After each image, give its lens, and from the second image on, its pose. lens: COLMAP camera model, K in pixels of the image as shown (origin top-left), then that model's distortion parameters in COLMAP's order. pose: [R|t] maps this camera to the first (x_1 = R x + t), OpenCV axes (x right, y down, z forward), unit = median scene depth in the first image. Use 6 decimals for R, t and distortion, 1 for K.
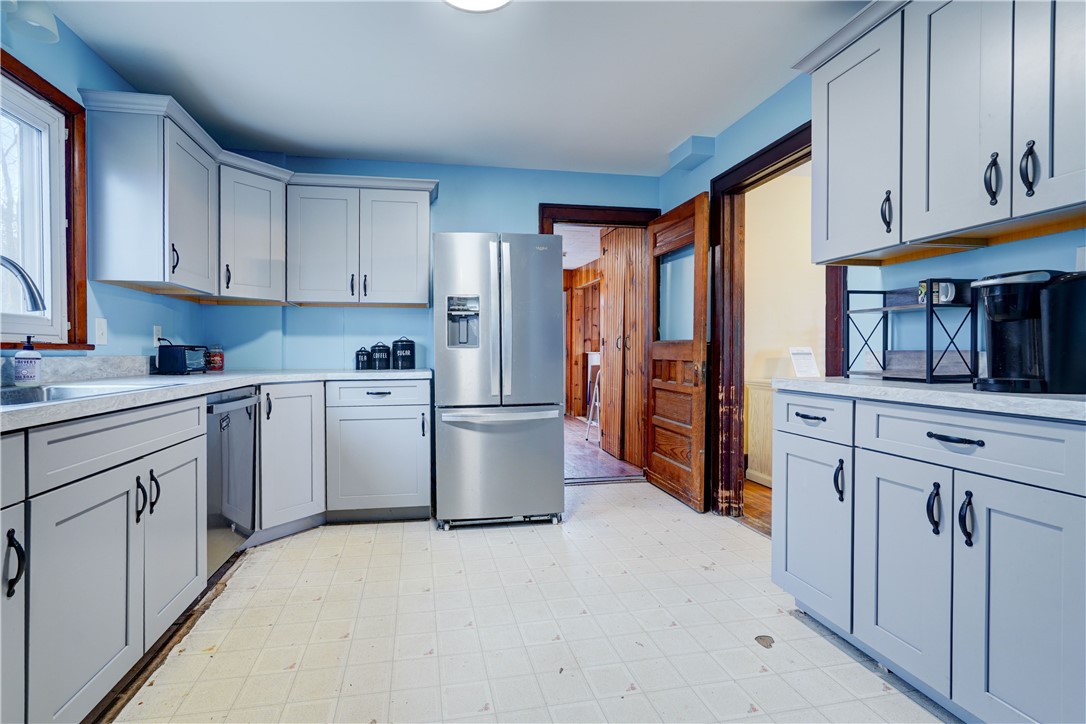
lens RADIAL K [[498.7, 0, 521.6], [0, 498.7, 357.6], [0, 0, 1]] dist [-0.000135, 0.000222]
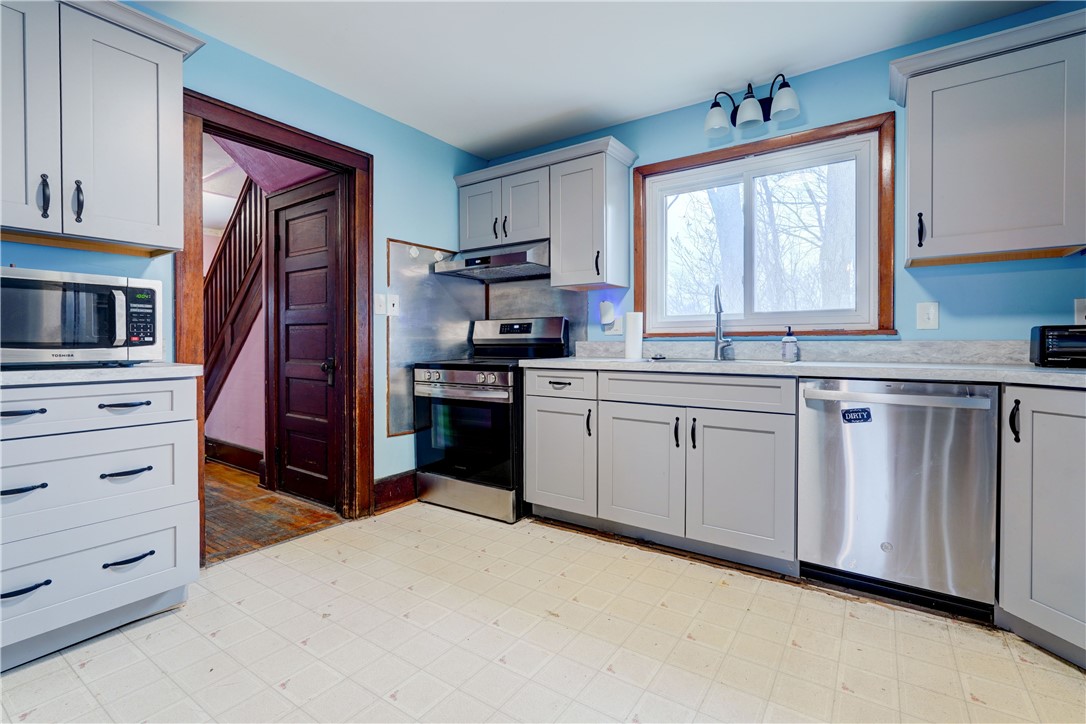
lens RADIAL K [[502.5, 0, 544.5], [0, 502.5, 346.7], [0, 0, 1]] dist [-0.000948, 0.000104]
pose [[-0.713541, 0.007519, -0.700573, 0.326307], [-0.005211, 0.999858, 0.016039, -0.002677], [0.700594, 0.015095, -0.713401, 0.953523]]
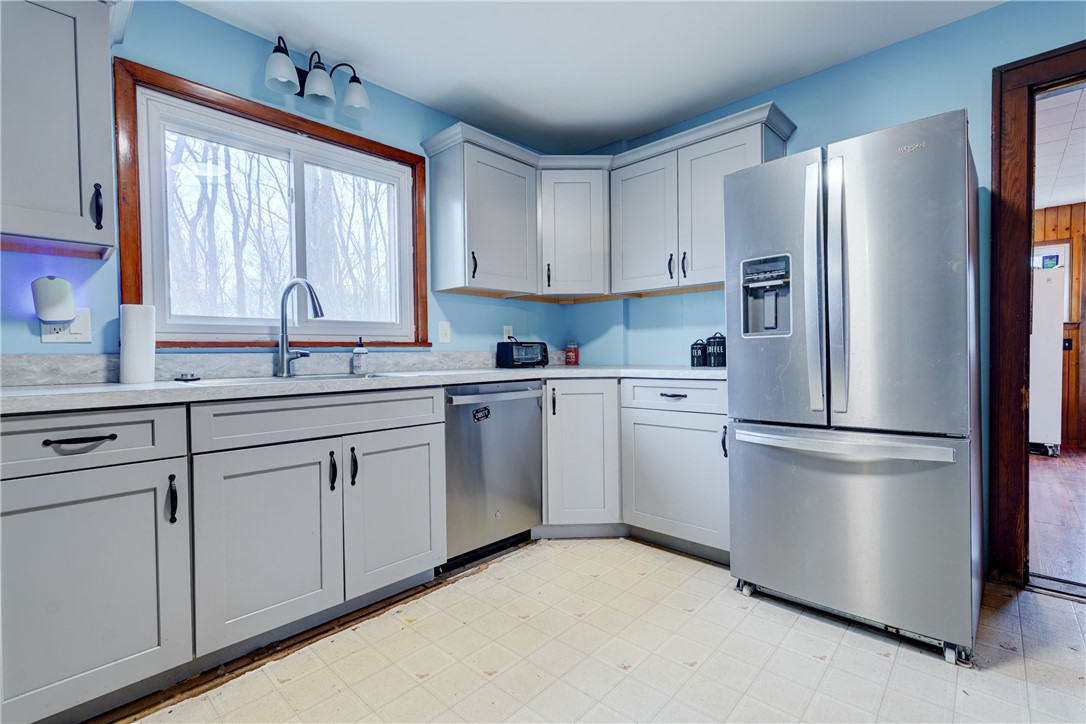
lens RADIAL K [[501.1, 0, 543.0], [0, 501.1, 362.0], [0, 0, 1]] dist [-0.001903, 0.000276]
pose [[0.592707, 0.006488, -0.805392, 0.255221], [0.004679, 0.999923, 0.011499, 0.007320], [0.805404, -0.010584, 0.592631, 0.365906]]
